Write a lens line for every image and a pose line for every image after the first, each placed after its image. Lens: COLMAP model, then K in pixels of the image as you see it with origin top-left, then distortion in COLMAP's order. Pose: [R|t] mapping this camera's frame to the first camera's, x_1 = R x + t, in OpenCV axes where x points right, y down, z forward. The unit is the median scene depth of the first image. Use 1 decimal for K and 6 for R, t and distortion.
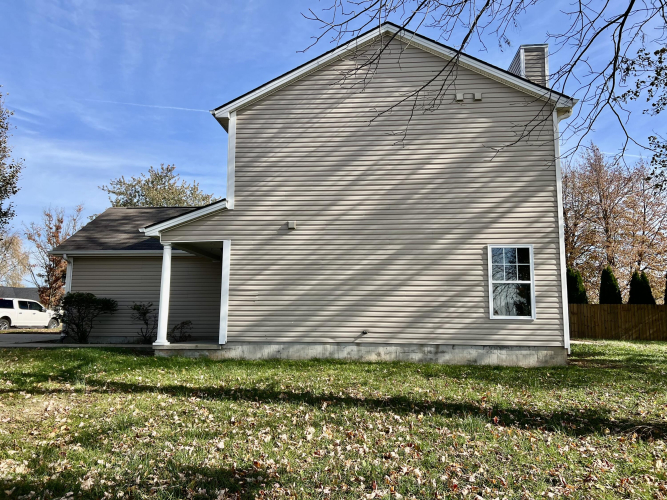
lens RADIAL K [[500.3, 0, 337.9], [0, 500.3, 254.4], [0, 0, 1]] dist [0.114568, -0.173206]
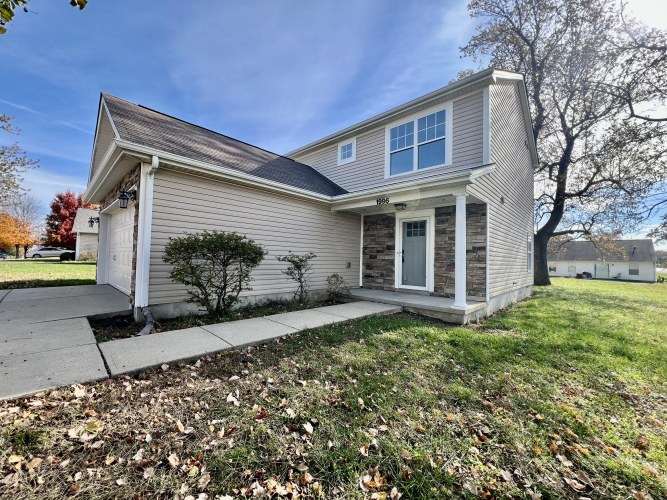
lens RADIAL K [[266.5, 0, 332.5], [0, 266.5, 250.7], [0, 0, 1]] dist [0.000449, -0.000567]
pose [[0.616051, 0.034847, 0.786935, -0.883018], [-0.121578, 0.991256, 0.051282, 0.085313], [-0.778268, -0.127266, 0.614901, 0.938341]]
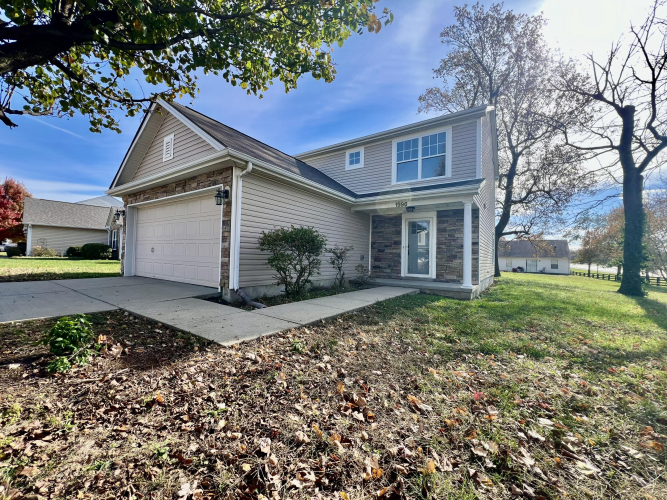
lens RADIAL K [[266.5, 0, 332.5], [0, 266.5, 250.7], [0, 0, 1]] dist [0.000449, -0.000567]
pose [[0.480326, 0.030208, 0.876570, -1.077421], [-0.134033, 0.990196, 0.039321, 0.115141], [-0.866789, -0.136376, 0.479666, 1.028380]]
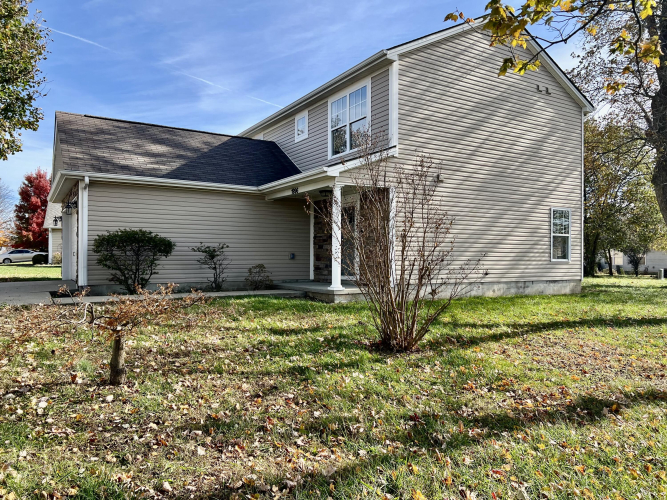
lens RADIAL K [[500.3, 0, 337.9], [0, 500.3, 254.4], [0, 0, 1]] dist [0.114568, -0.173206]
pose [[0.795711, 0.001448, 0.605675, -0.960032], [-0.075162, 0.992503, 0.096372, 0.018532], [-0.600995, -0.122208, 0.789855, 0.253105]]
